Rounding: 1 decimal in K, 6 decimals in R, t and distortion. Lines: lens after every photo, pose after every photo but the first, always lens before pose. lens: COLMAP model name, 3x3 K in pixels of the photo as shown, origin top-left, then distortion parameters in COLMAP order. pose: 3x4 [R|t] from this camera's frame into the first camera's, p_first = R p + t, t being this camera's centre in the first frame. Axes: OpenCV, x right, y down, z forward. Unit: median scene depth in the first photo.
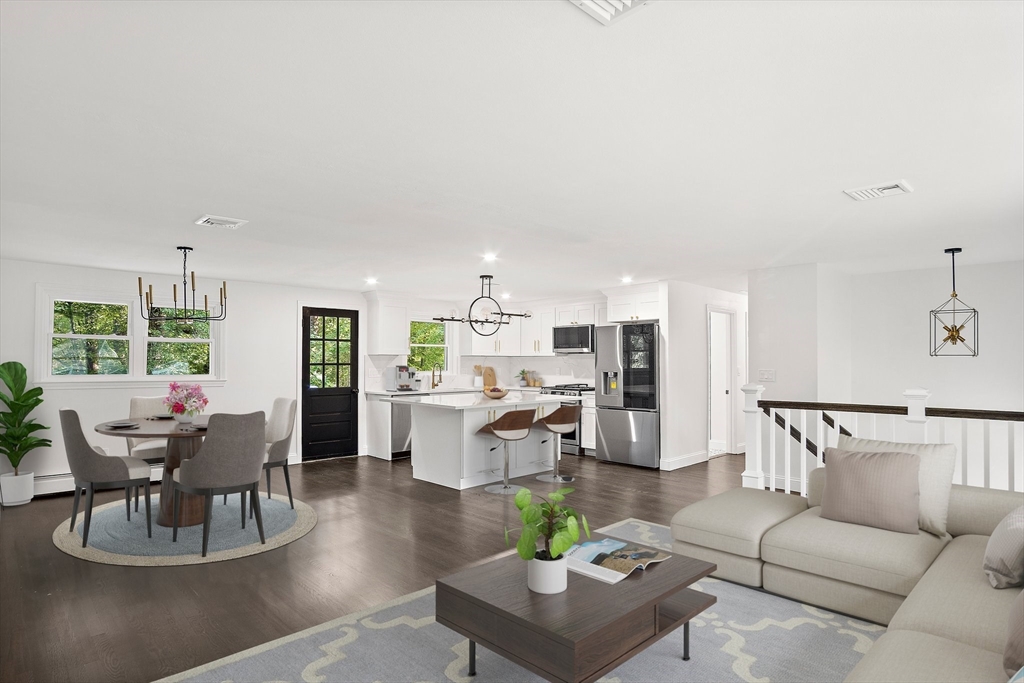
lens RADIAL K [[561.7, 0, 513.9], [0, 561.7, 351.2], [0, 0, 1]] dist [-0.029031, 0.000268]
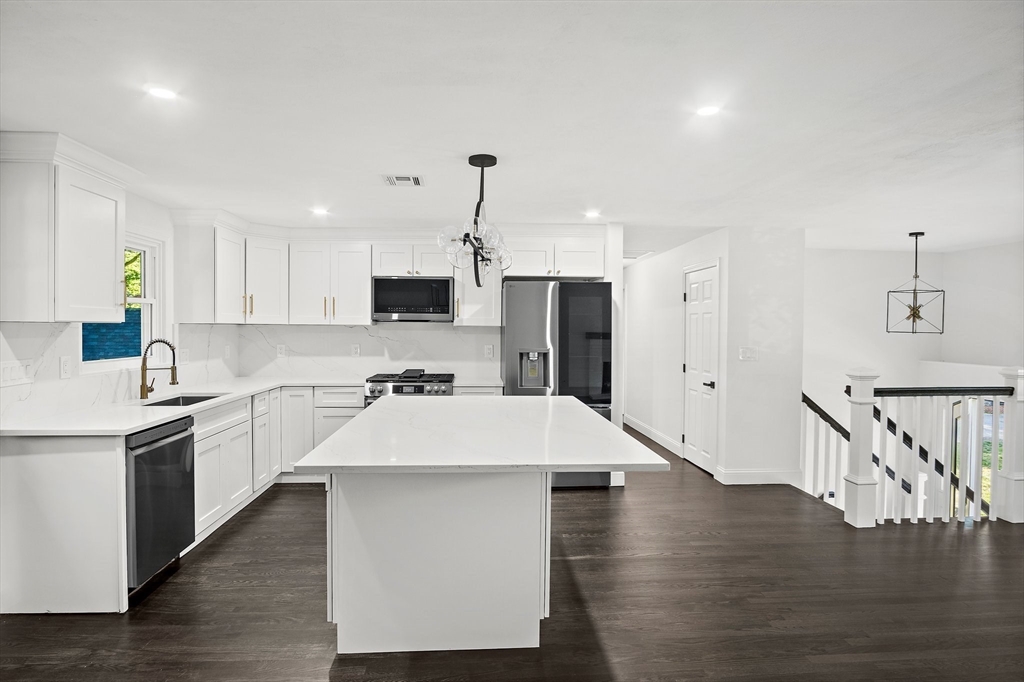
lens RADIAL K [[554.3, 0, 513.0], [0, 554.3, 335.7], [0, 0, 1]] dist [-0.023436, 0.000379]
pose [[0.637514, -0.009184, 0.770384, -0.328455], [-0.020633, 0.999367, 0.028988, -0.000663], [-0.770162, -0.034375, 0.636921, 0.580179]]
